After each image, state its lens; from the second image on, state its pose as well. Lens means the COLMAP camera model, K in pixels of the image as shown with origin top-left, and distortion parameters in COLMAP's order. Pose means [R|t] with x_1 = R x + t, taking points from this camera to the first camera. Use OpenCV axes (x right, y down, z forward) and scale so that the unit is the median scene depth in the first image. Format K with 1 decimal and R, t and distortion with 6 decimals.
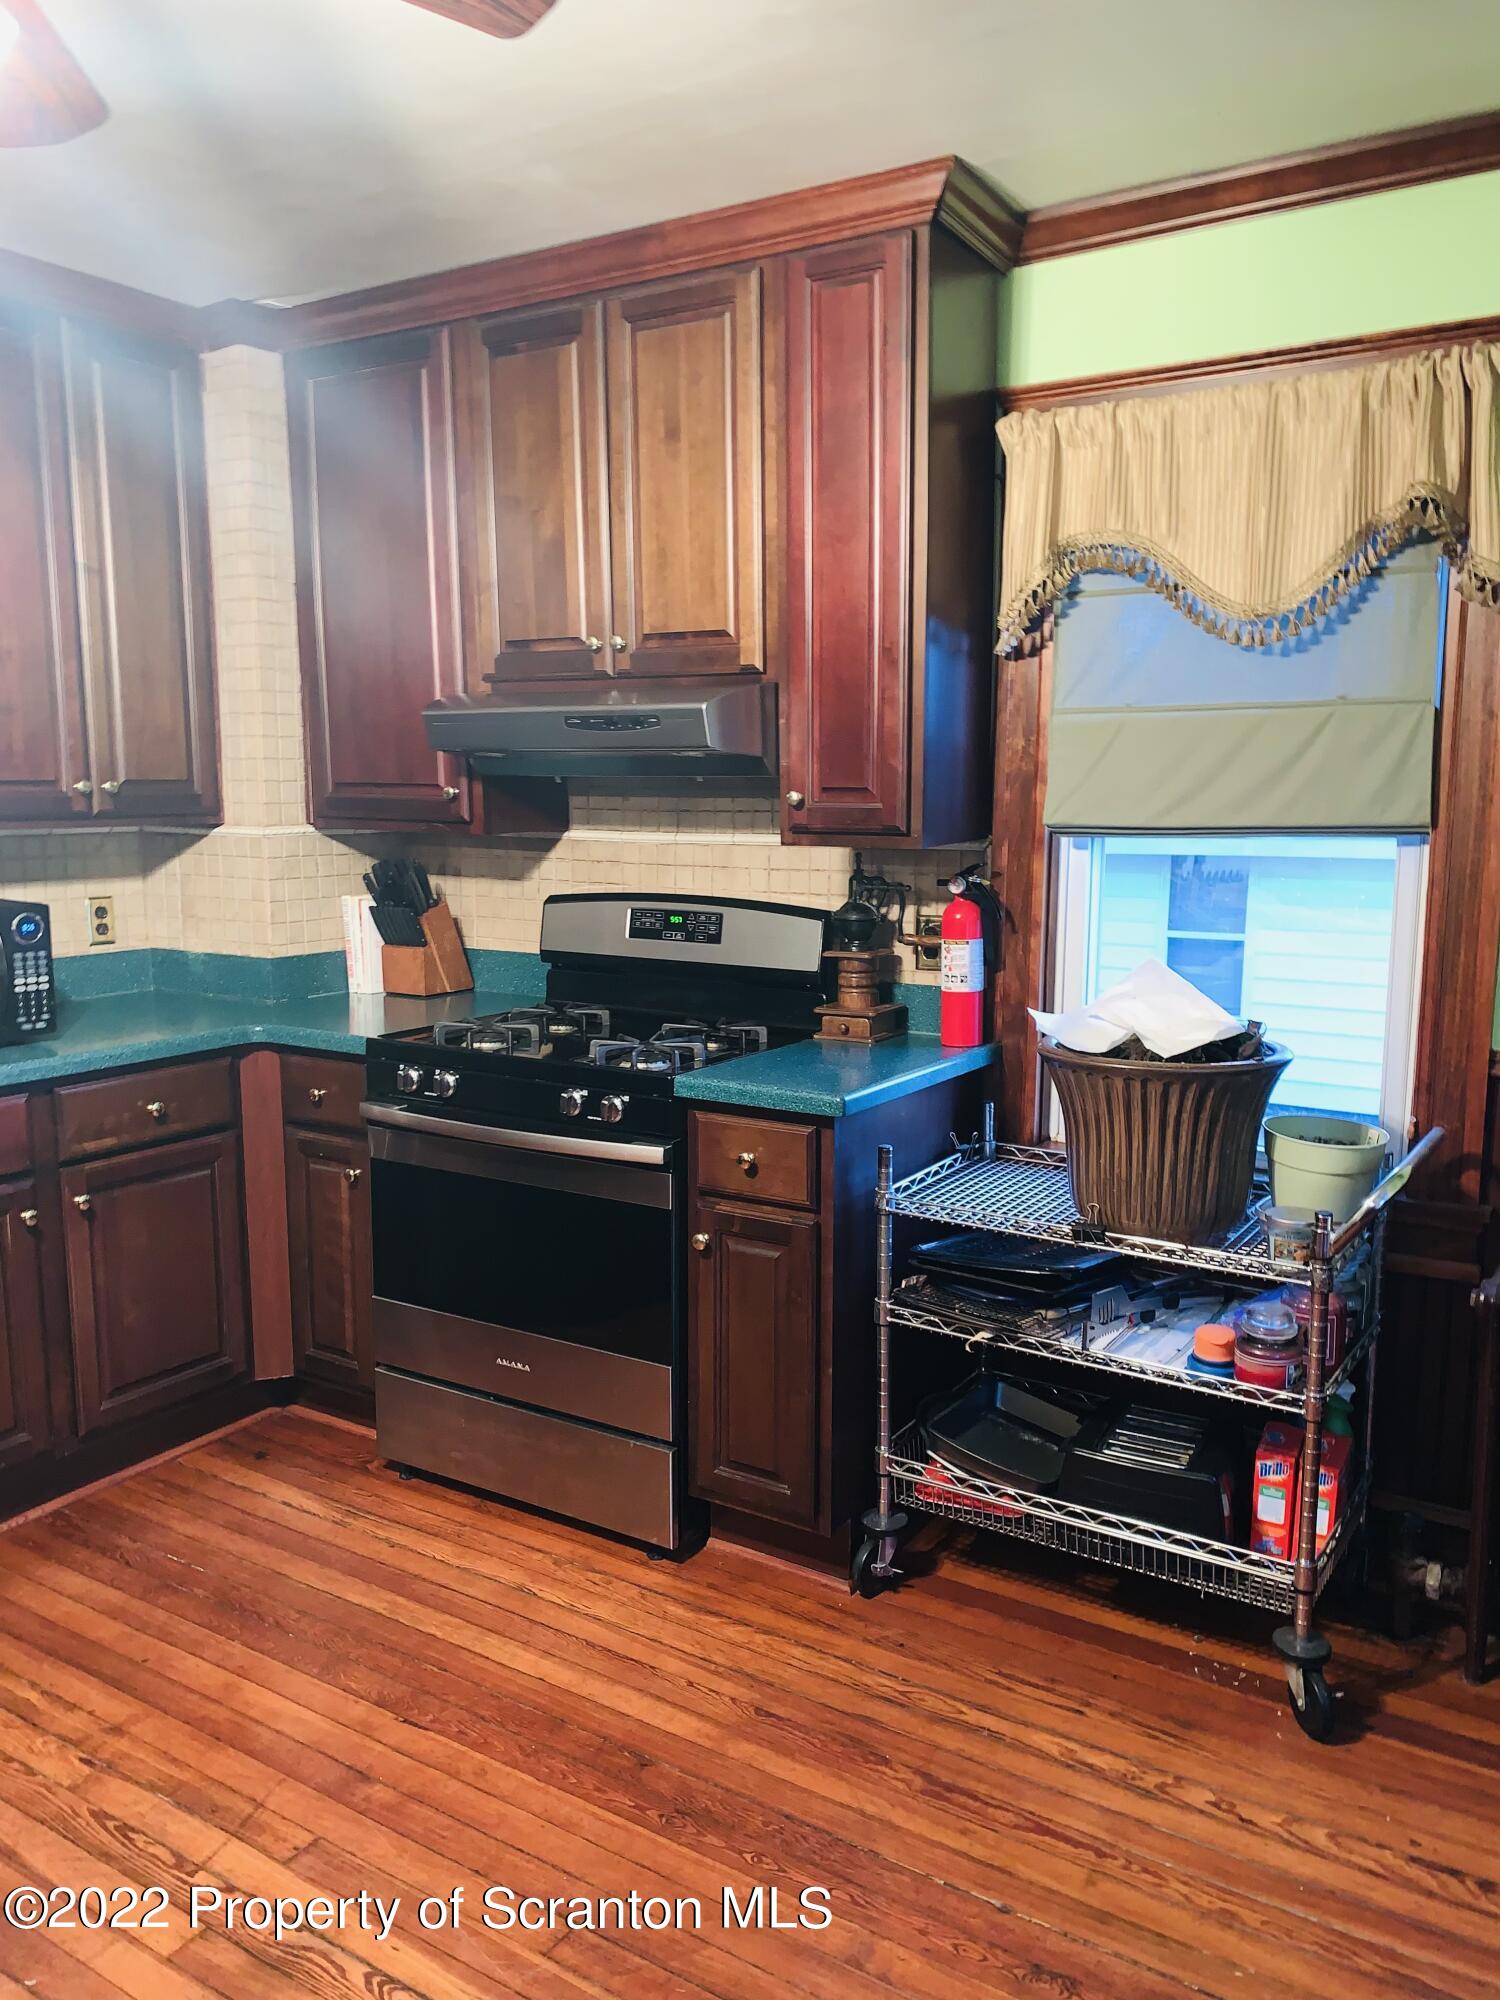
lens RADIAL K [[1538.5, 0, 781.8], [0, 1538.5, 1019.1], [0, 0, 1]] dist [0.044123, -0.055328]
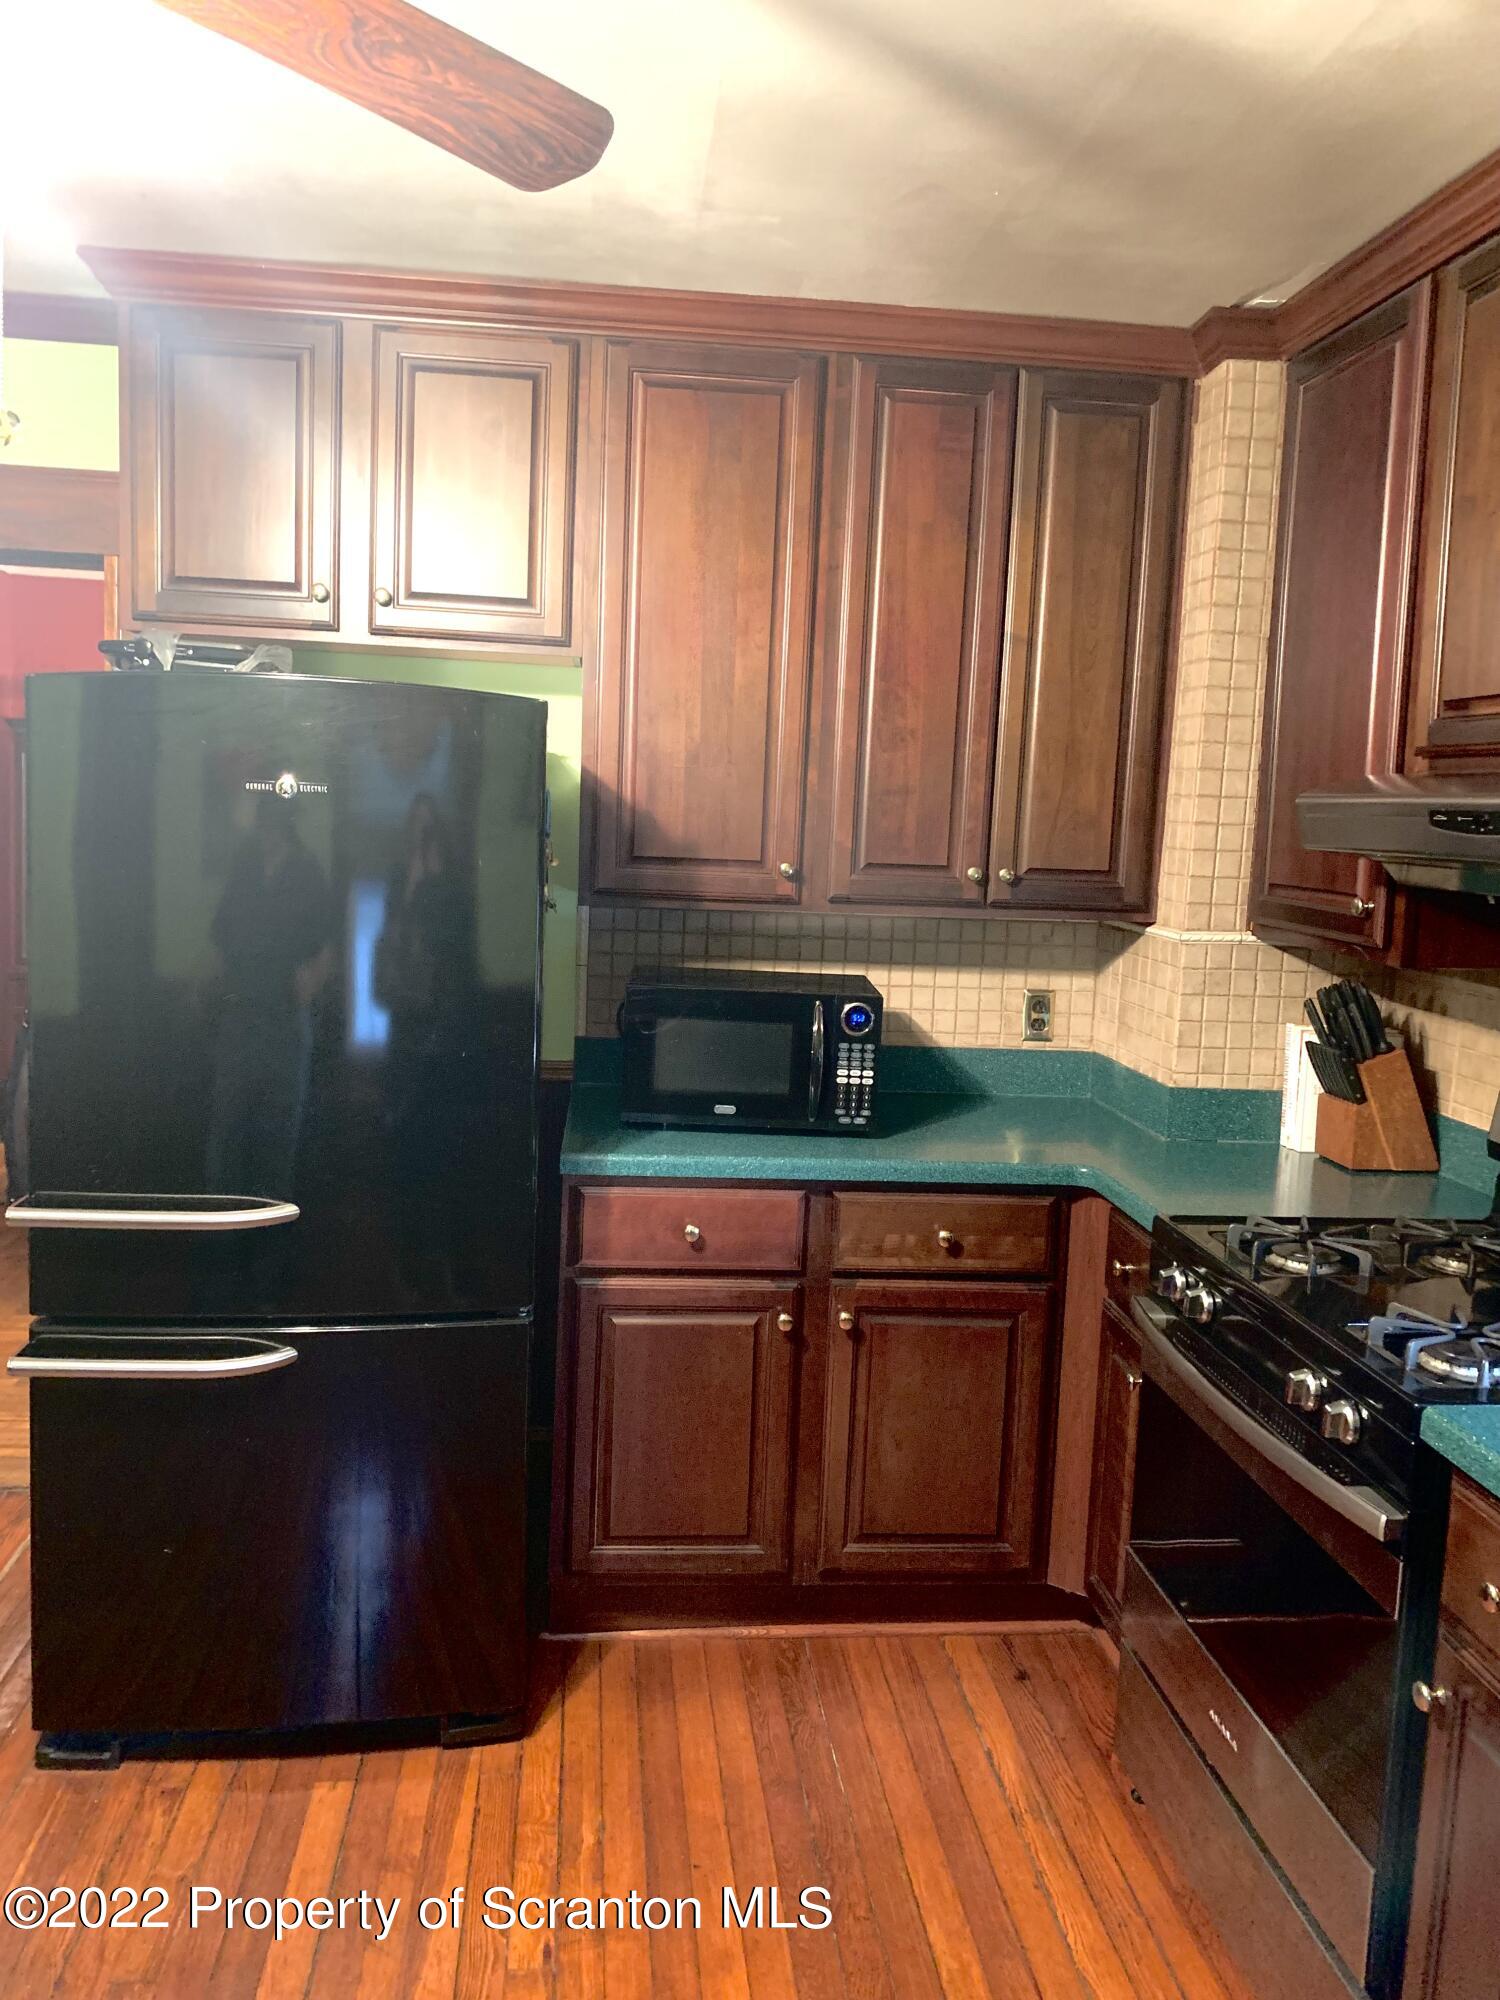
lens RADIAL K [[1538.5, 0, 748.0], [0, 1538.5, 974.4], [0, 0, 1]] dist [0.044123, -0.055328]
pose [[0.612329, 0.109975, -0.782917, 0.186071], [-0.163053, 0.986555, 0.011054, -0.076723], [0.773606, 0.120888, 0.622028, 0.325899]]
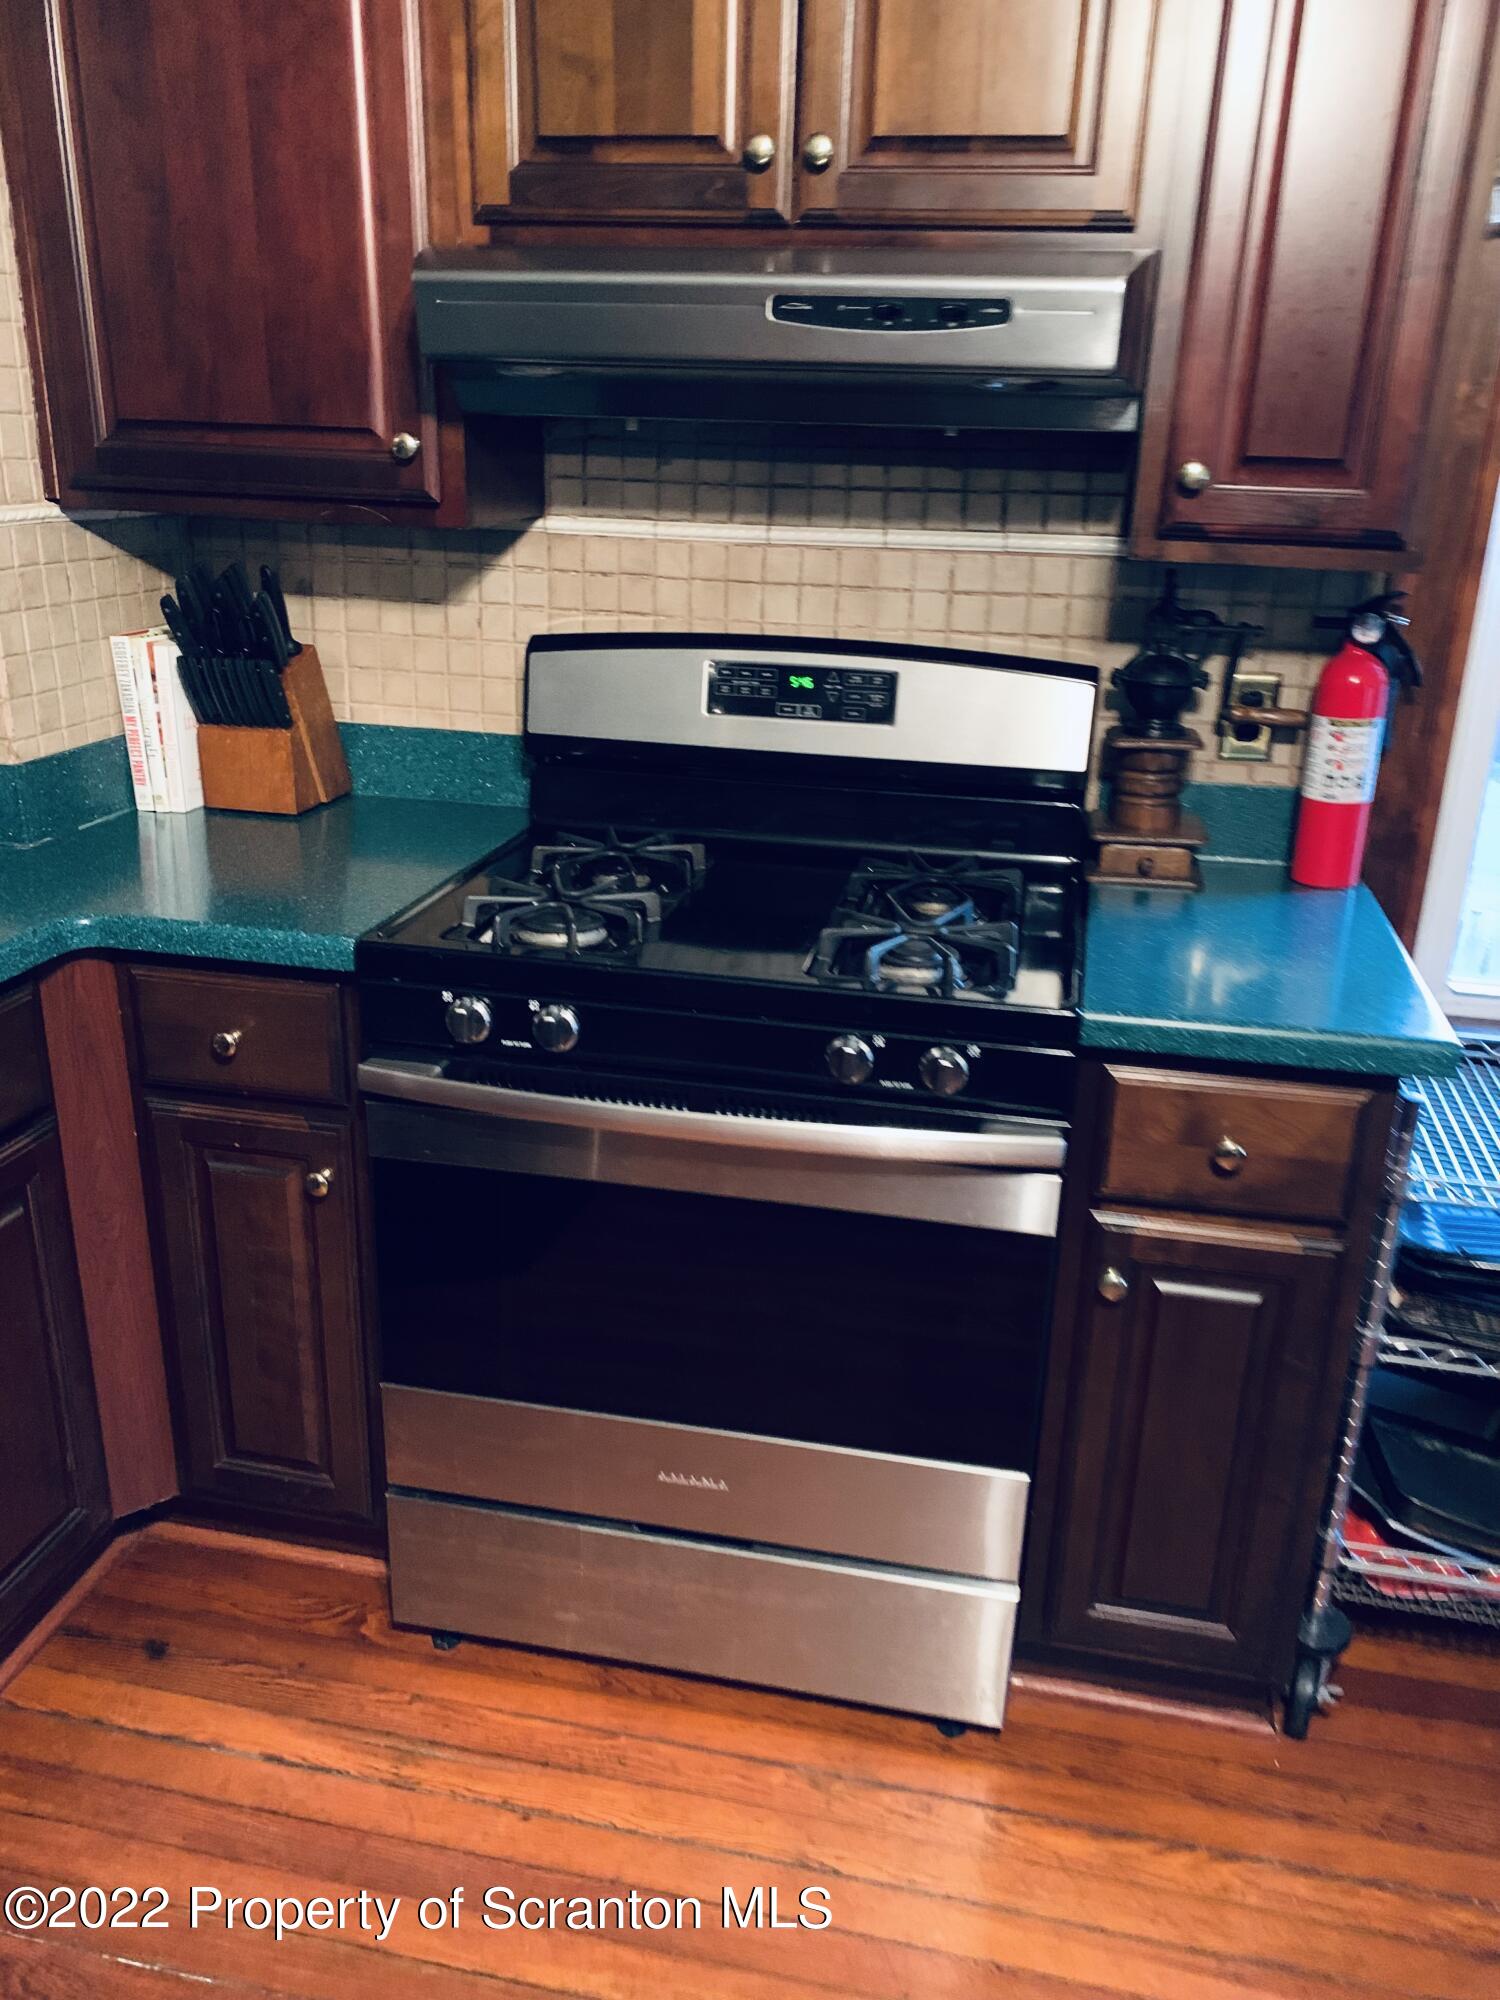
lens RADIAL K [[1538.5, 0, 751.1], [0, 1538.5, 1001.6], [0, 0, 1]] dist [0.044123, -0.055328]
pose [[0.938504, -0.096822, 0.331416, -0.300463], [0.027263, 0.977660, 0.208416, -0.069318], [-0.344191, -0.186563, 0.920177, 0.442011]]
